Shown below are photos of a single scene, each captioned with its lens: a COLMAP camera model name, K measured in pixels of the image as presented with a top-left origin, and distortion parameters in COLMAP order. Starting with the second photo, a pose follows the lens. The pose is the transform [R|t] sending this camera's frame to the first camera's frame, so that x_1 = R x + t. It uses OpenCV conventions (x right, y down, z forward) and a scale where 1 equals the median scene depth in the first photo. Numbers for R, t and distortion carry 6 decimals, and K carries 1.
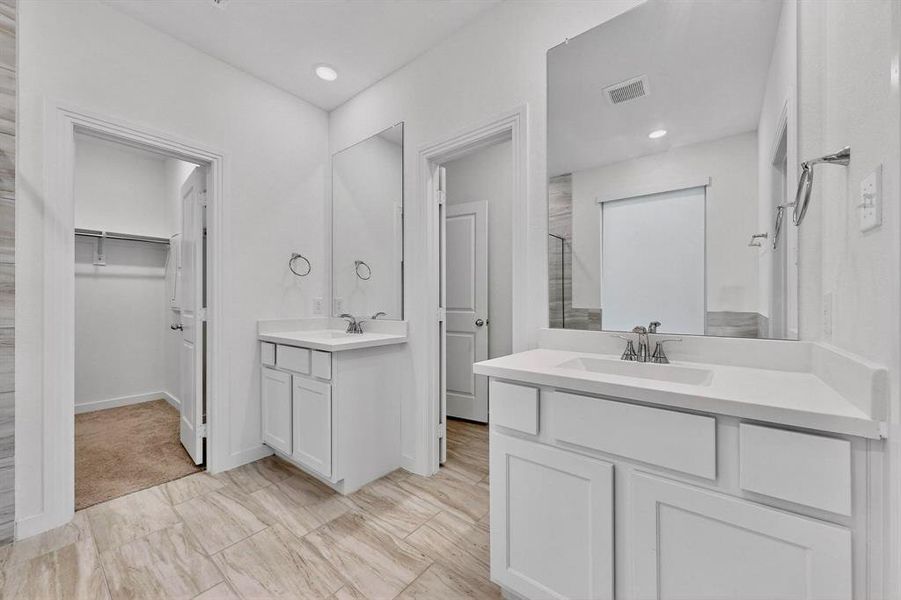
lens RADIAL K [[344.0, 0, 450.2], [0, 344.0, 296.7], [0, 0, 1]] dist [0.002881, 0.000255]
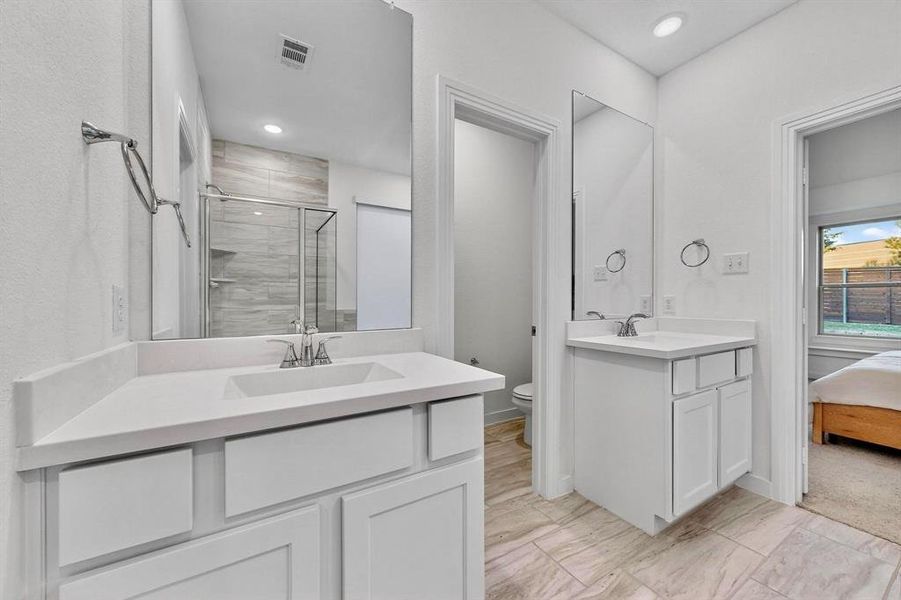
lens RADIAL K [[344.0, 0, 450.3], [0, 344.0, 300.4], [0, 0, 1]] dist [0.002881, 0.000255]
pose [[0.350833, -0.004461, 0.936427, -0.400734], [0.010519, 0.999944, 0.000823, 0.011121], [-0.936379, 0.009562, 0.350860, 0.402752]]
